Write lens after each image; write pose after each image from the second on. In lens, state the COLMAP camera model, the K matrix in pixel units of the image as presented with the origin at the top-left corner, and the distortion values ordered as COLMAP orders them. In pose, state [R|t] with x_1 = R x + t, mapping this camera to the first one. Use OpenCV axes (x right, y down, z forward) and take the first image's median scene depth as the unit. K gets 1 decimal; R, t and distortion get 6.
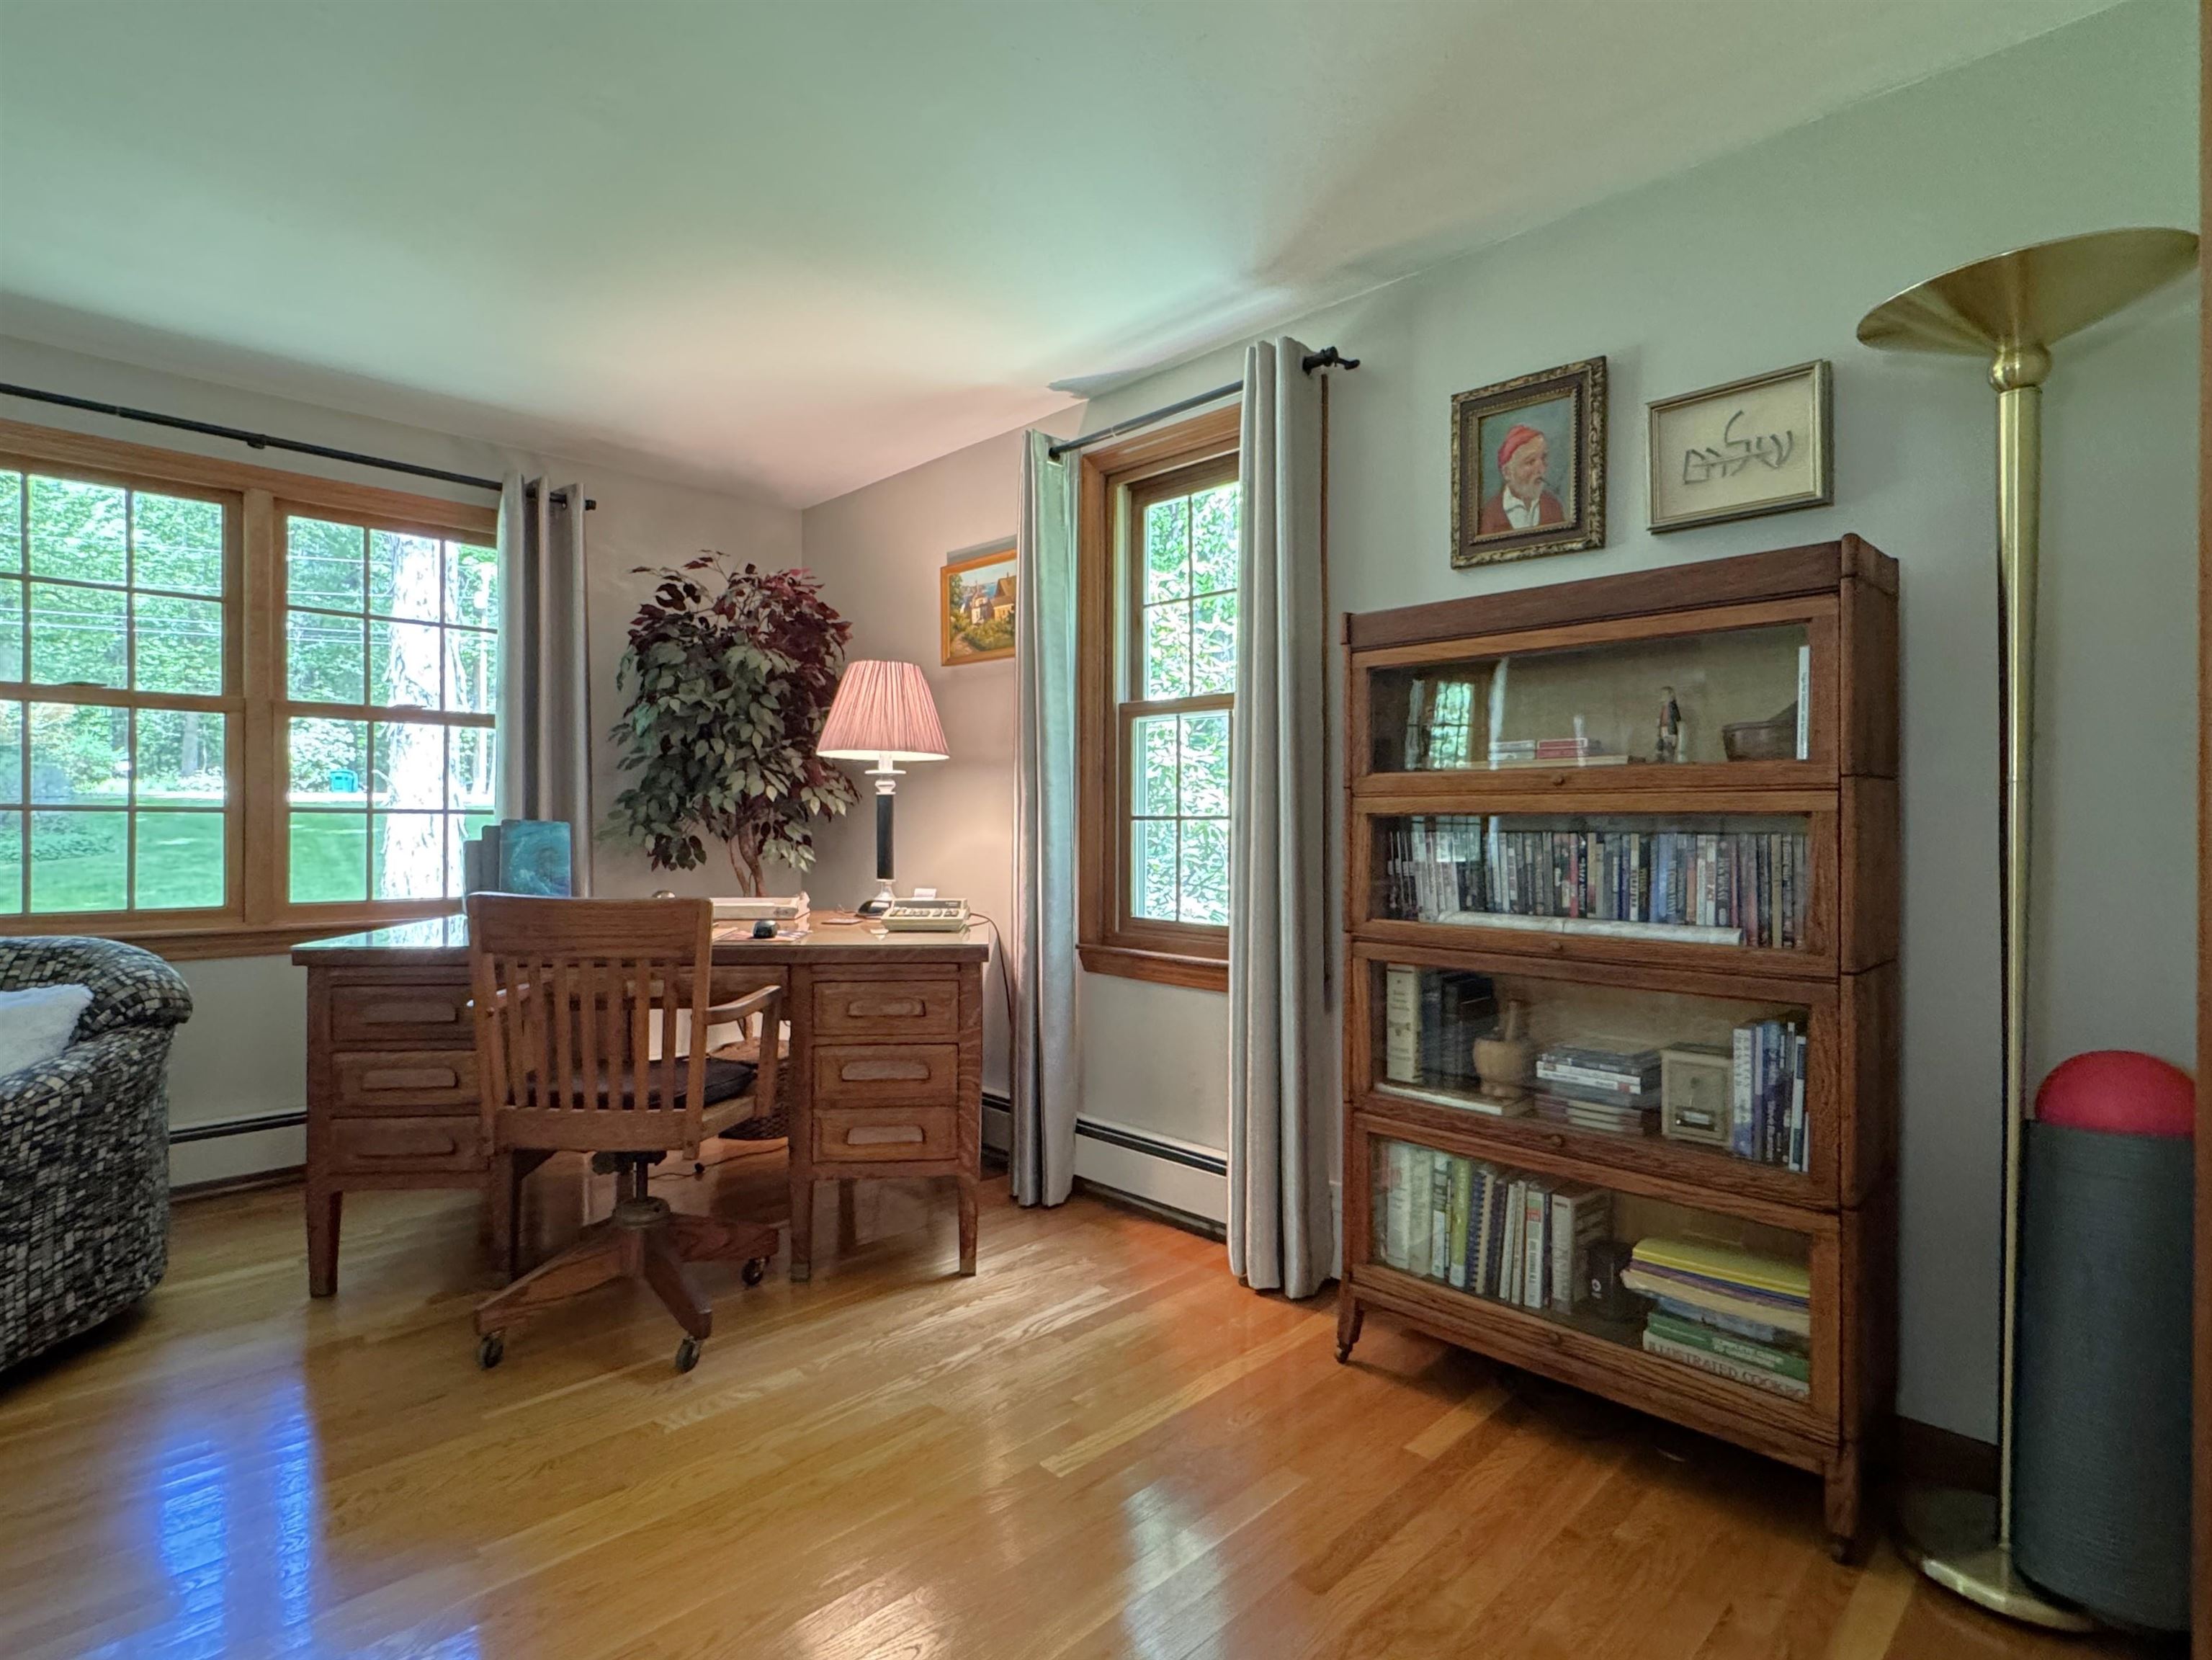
lens RADIAL K [[1023.1, 0, 1106.0], [0, 1023.1, 830.0], [0, 0, 1]] dist [-0.000273, -0.028468]
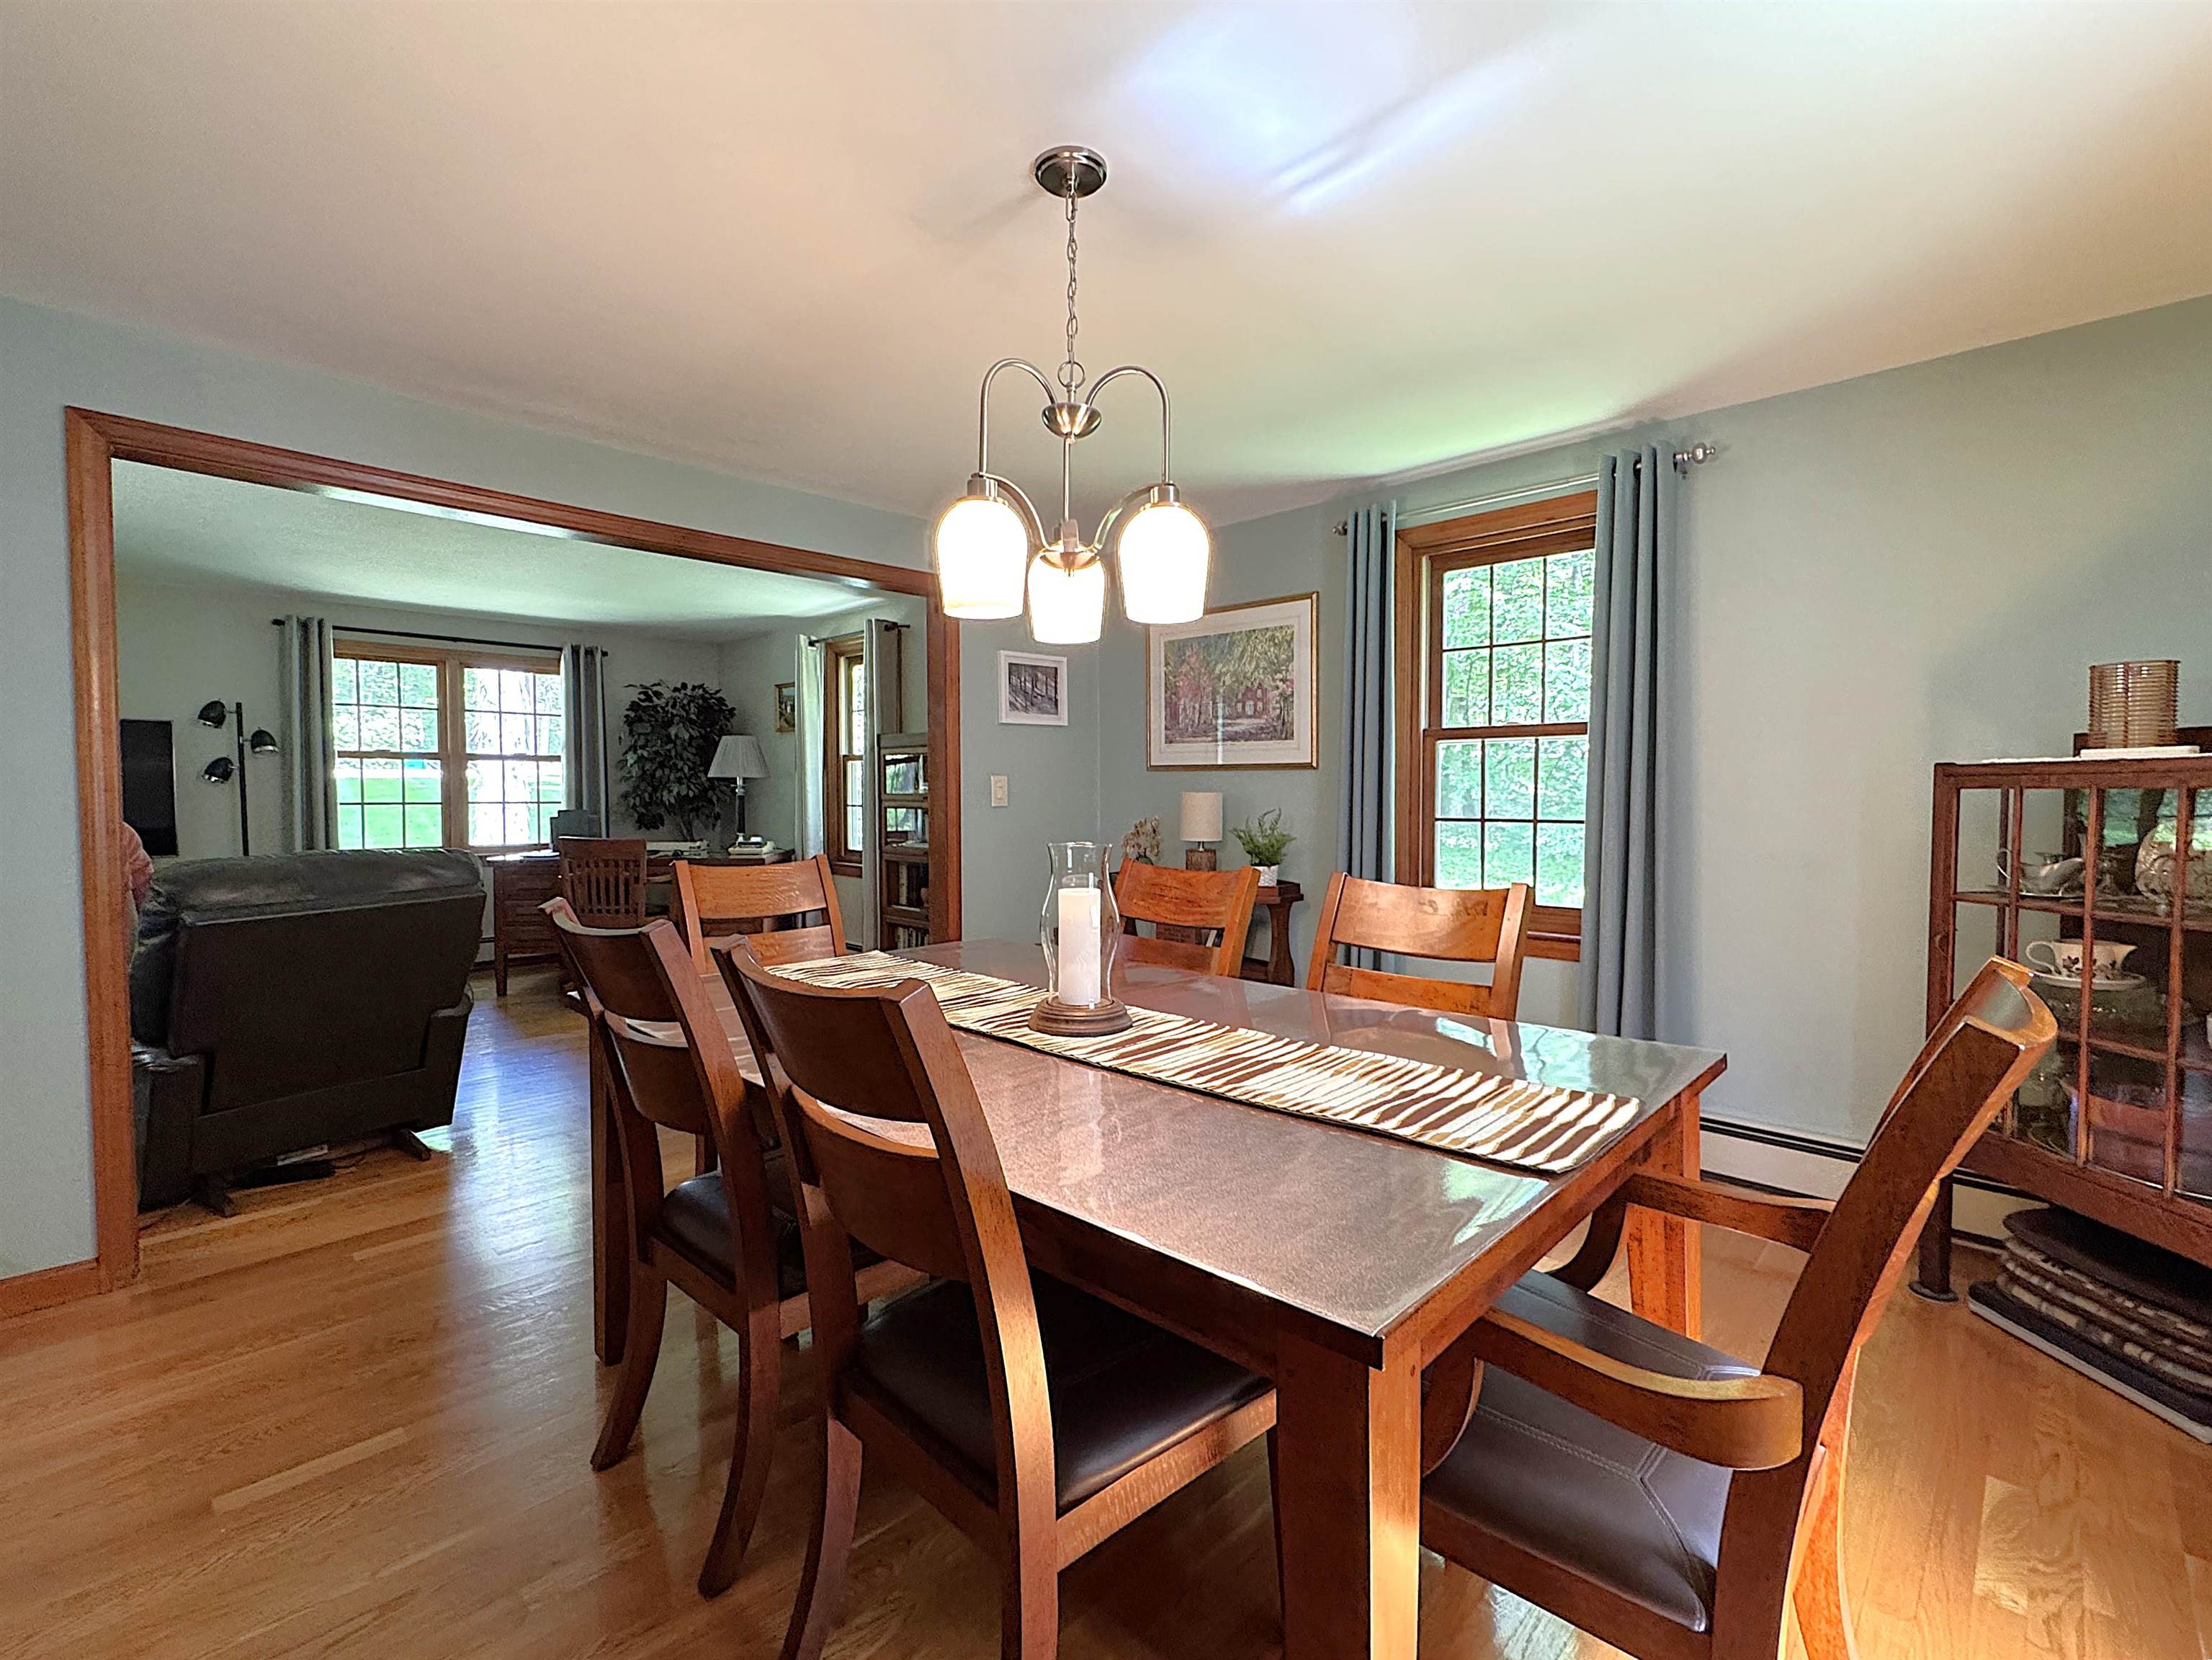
lens RADIAL K [[980.1, 0, 1106.0], [0, 980.1, 830.0], [0, 0, 1]] dist [0.001098, -0.000076]
pose [[0.999974, -0.000381, -0.007251, 0.570813], [0.000572, 0.999654, 0.026306, -0.014419], [0.007239, -0.026310, 0.999628, -1.075764]]
